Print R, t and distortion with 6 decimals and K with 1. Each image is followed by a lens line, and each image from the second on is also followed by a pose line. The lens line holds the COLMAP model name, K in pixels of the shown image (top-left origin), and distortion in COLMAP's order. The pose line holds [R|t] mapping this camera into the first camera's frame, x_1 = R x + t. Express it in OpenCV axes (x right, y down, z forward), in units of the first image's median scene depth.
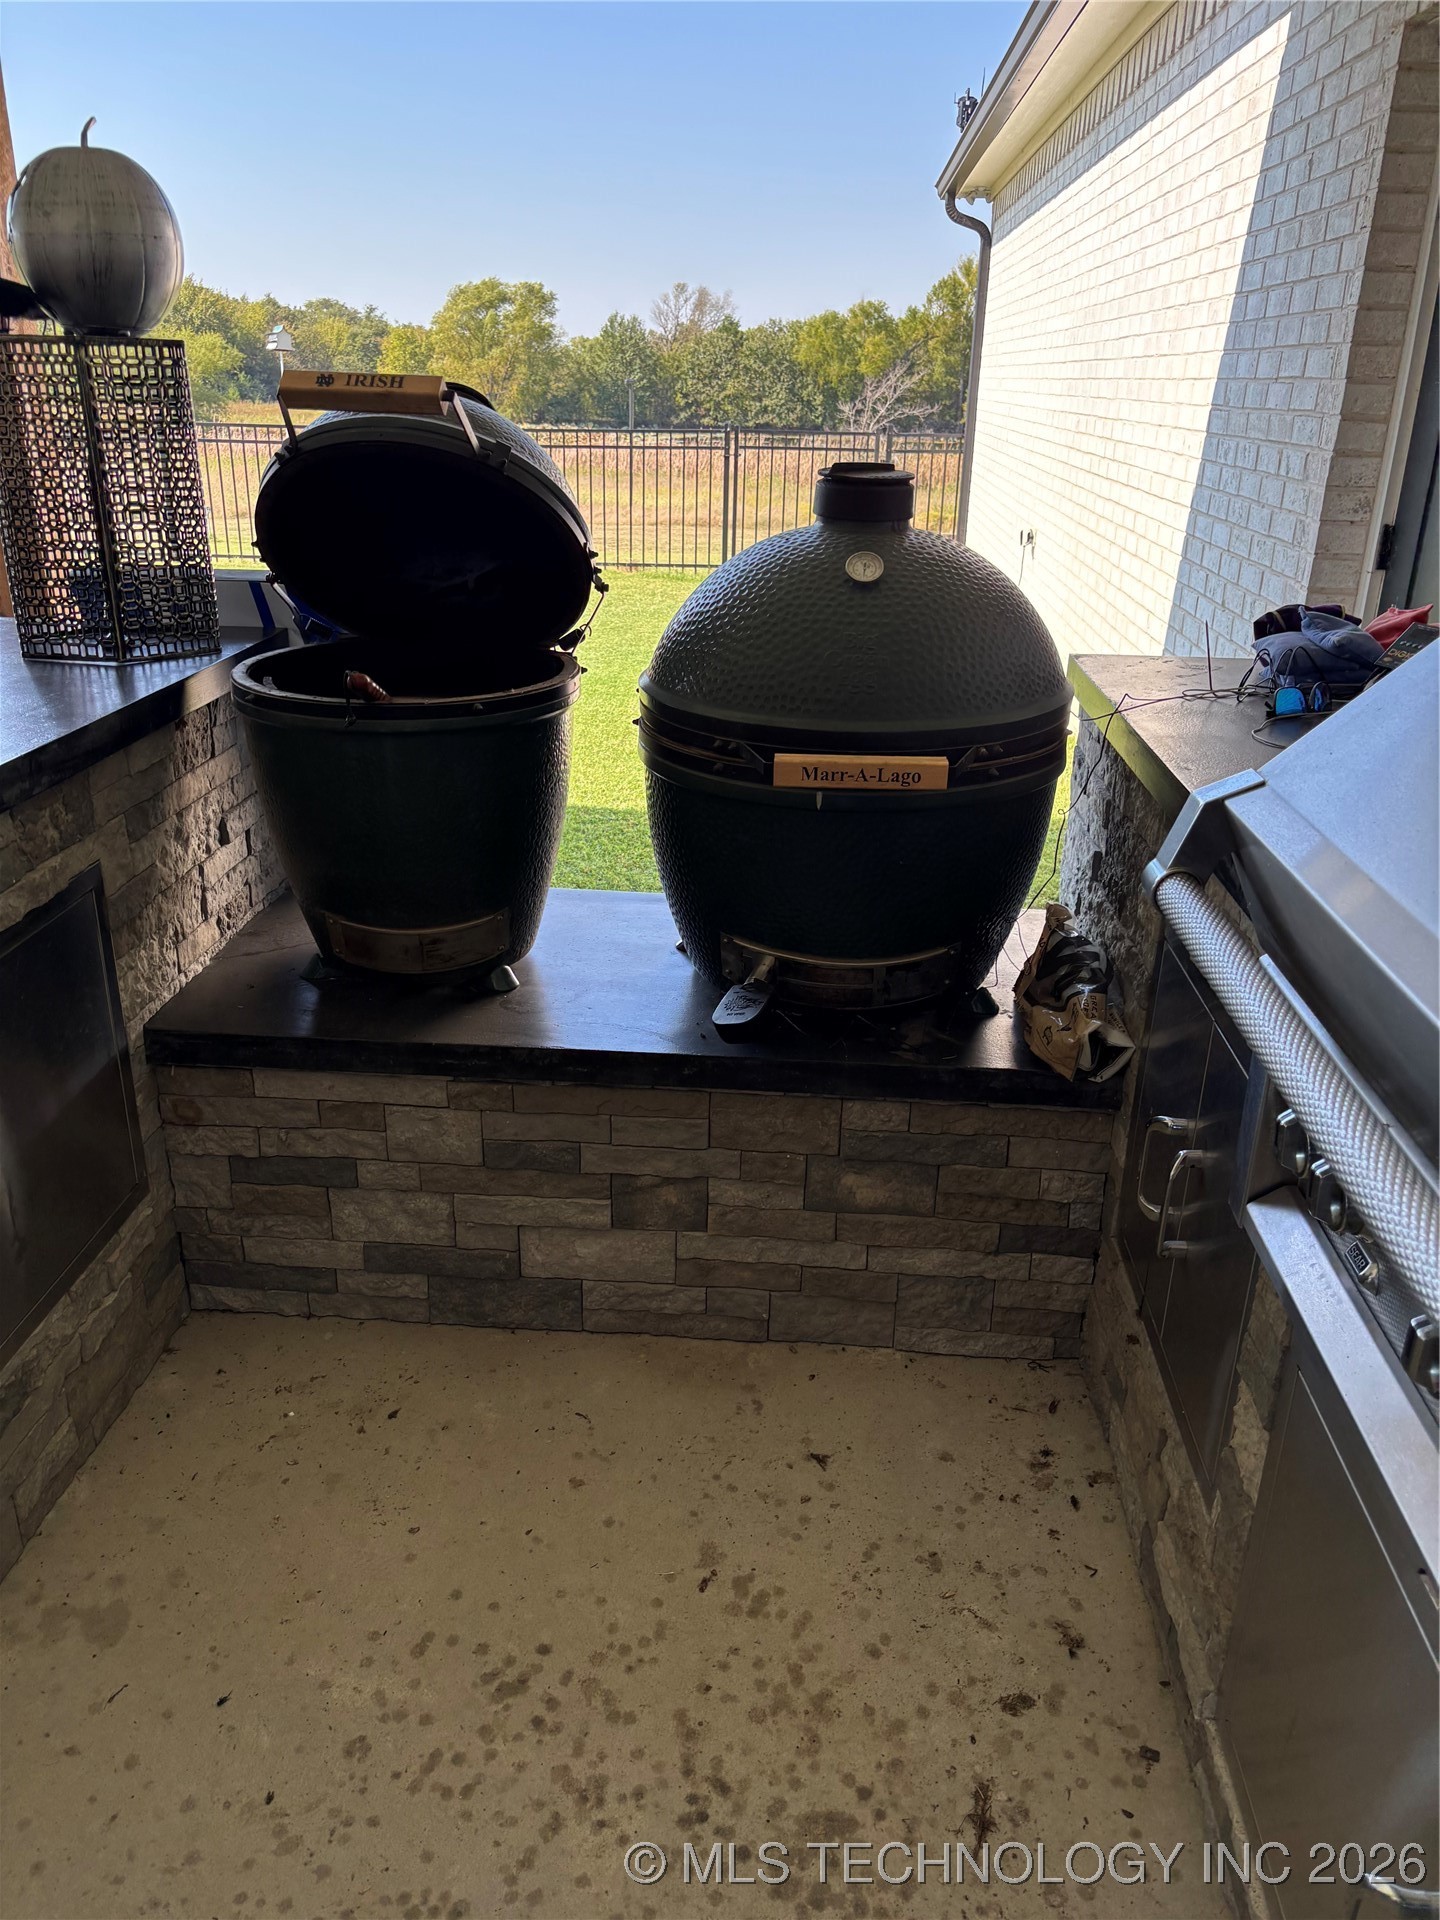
lens RADIAL K [[1470.5, 0, 675.0], [0, 1470.5, 963.8], [0, 0, 1]] dist [-0.001529, 0.011989]
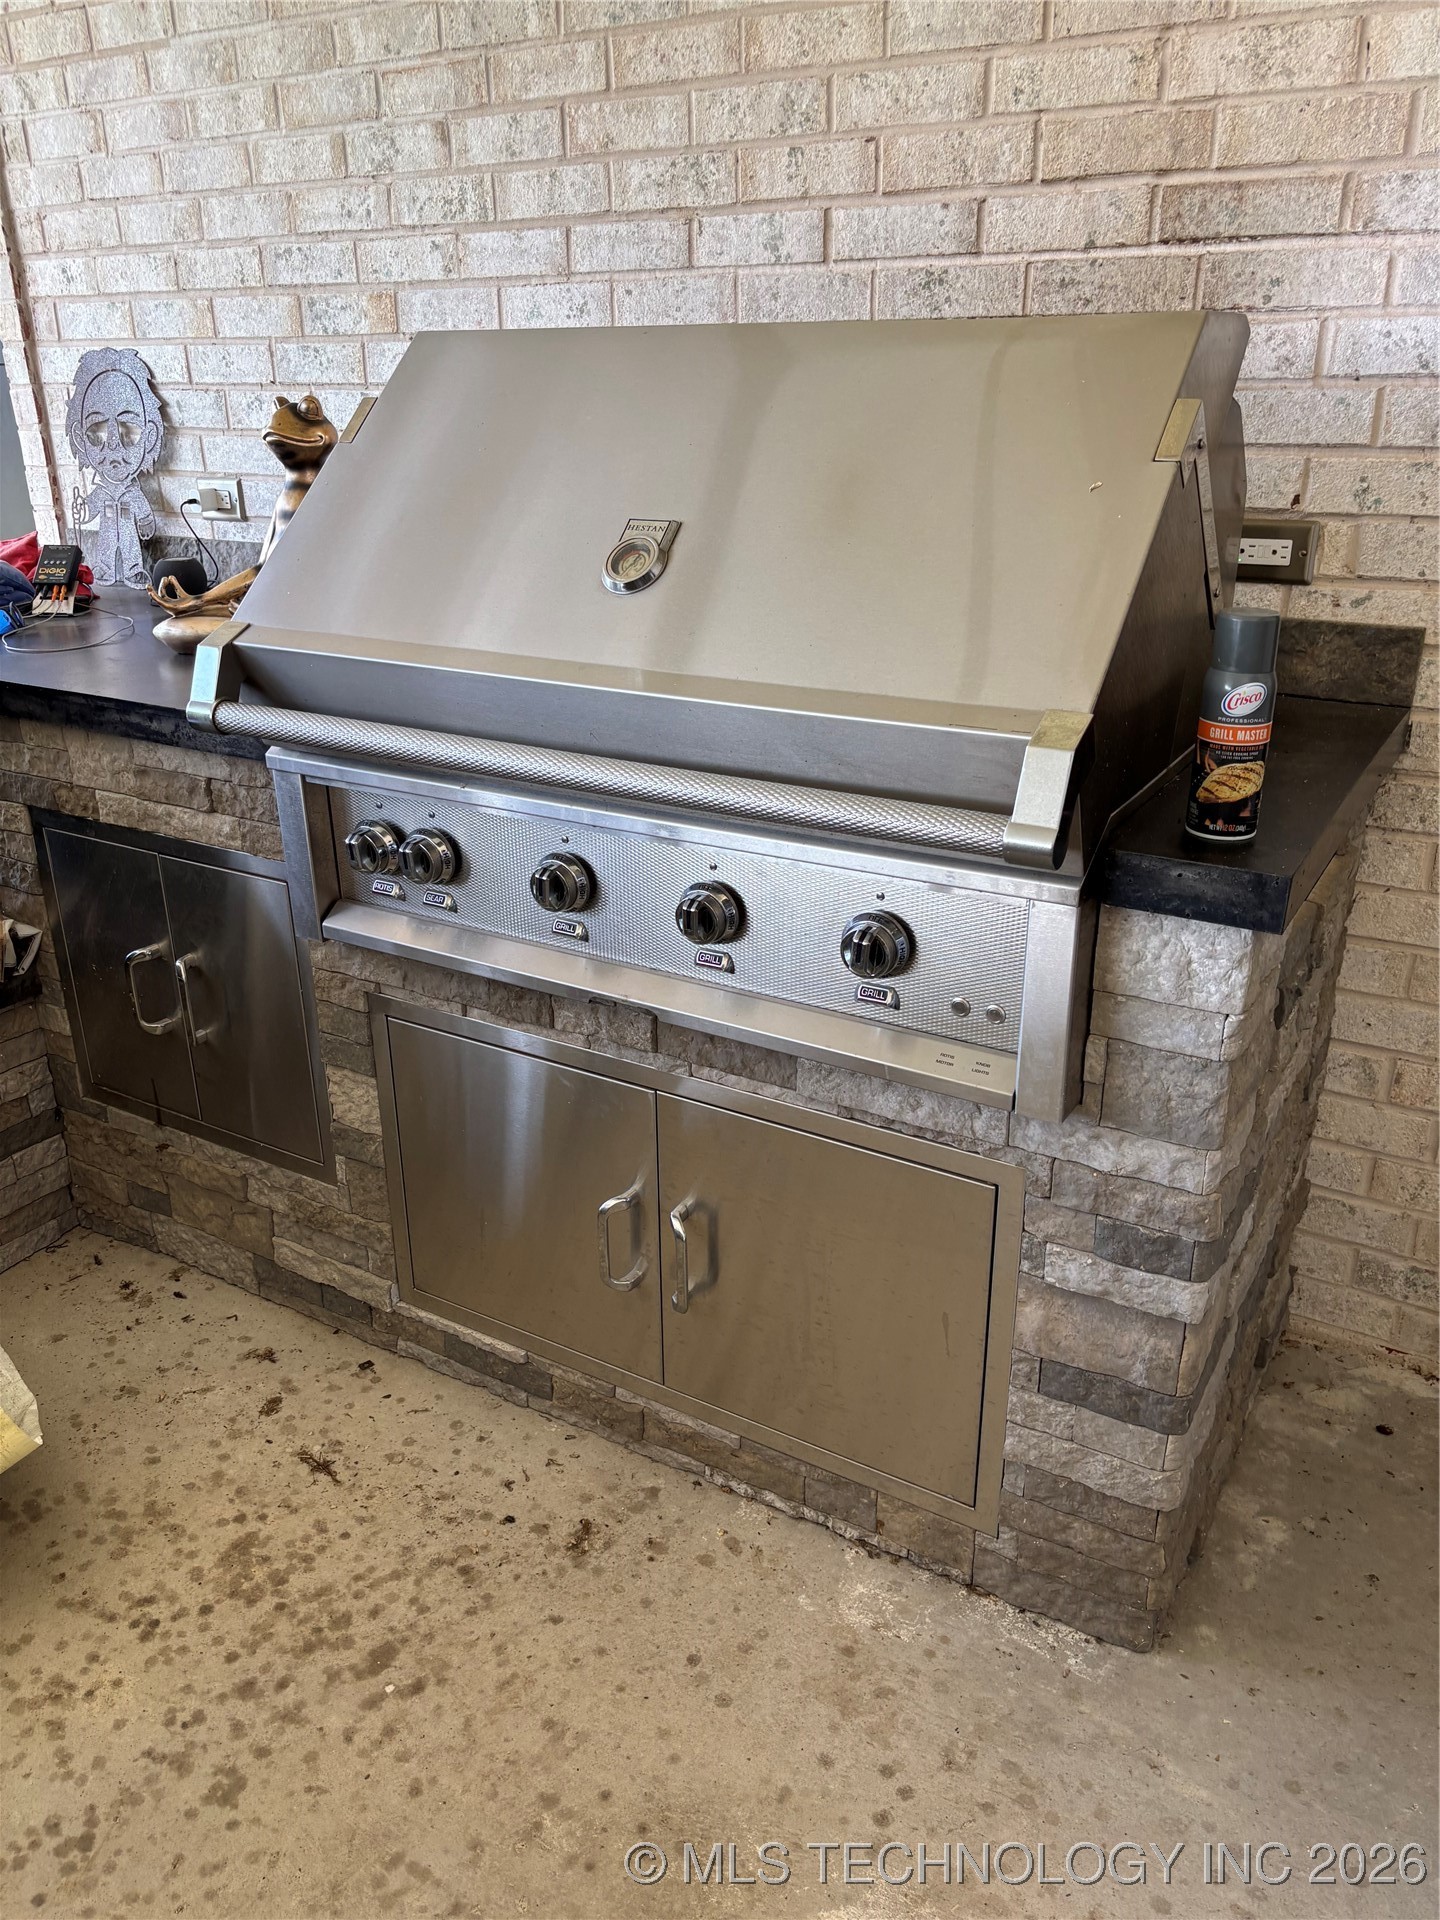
lens RADIAL K [[1502.3, 0, 720.0], [0, 1502.3, 960.0], [0, 0, 1]] dist [0.001502, -0.043104]
pose [[0.443994, -0.361706, 0.819779, -0.506124], [0.353060, 0.911507, 0.210960, 0.020367], [-0.823540, 0.195766, 0.532407, -0.070767]]
